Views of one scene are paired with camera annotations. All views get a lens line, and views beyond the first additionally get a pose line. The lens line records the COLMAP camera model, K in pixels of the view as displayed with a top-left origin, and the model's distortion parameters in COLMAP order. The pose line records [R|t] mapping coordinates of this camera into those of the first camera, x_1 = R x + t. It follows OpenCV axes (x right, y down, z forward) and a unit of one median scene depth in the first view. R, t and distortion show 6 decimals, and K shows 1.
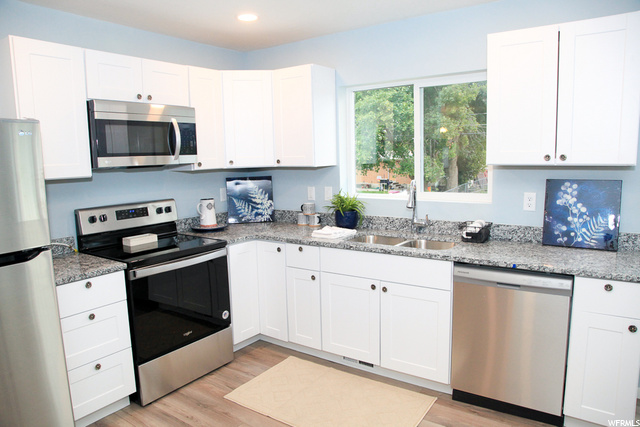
lens RADIAL K [[441.9, 0, 312.1], [0, 441.9, 214.1], [0, 0, 1]] dist [-0.114957, 0.057780]
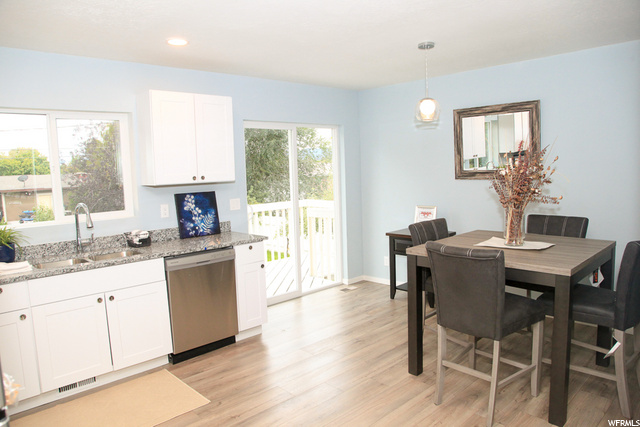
lens RADIAL K [[441.9, 0, 312.1], [0, 441.9, 214.1], [0, 0, 1]] dist [-0.114957, 0.057780]
pose [[0.211195, -0.082383, 0.973966, -0.754333], [0.160580, 0.985827, 0.048566, -0.011091], [-0.964163, 0.146143, 0.221431, 0.221614]]
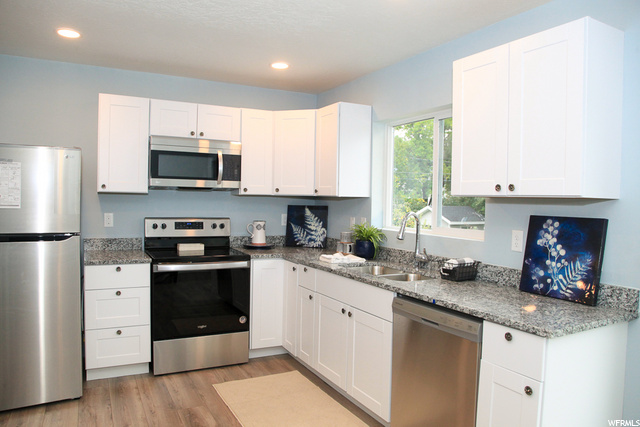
lens RADIAL K [[441.9, 0, 312.1], [0, 441.9, 214.1], [0, 0, 1]] dist [-0.114957, 0.057780]
pose [[0.892029, 0.059395, -0.448058, 0.510726], [-0.103568, 0.991812, -0.074716, 0.025339], [0.439951, 0.113053, 0.890877, 0.026843]]
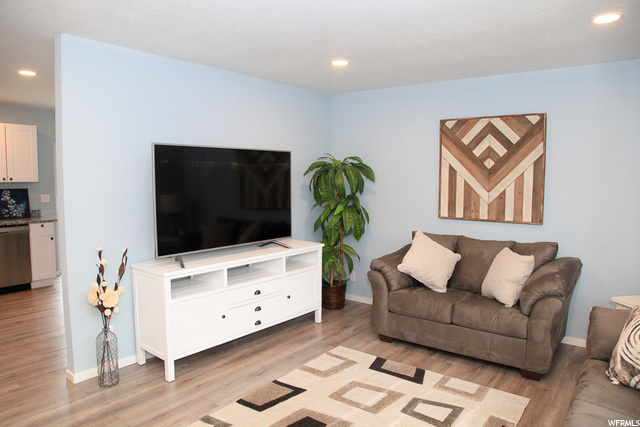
lens RADIAL K [[441.9, 0, 312.1], [0, 441.9, 214.1], [0, 0, 1]] dist [-0.114957, 0.057780]
pose [[0.057939, -0.061980, 0.996394, -1.393896], [0.129578, 0.990095, 0.054053, 0.126434], [-0.989875, 0.125979, 0.065397, -0.664171]]
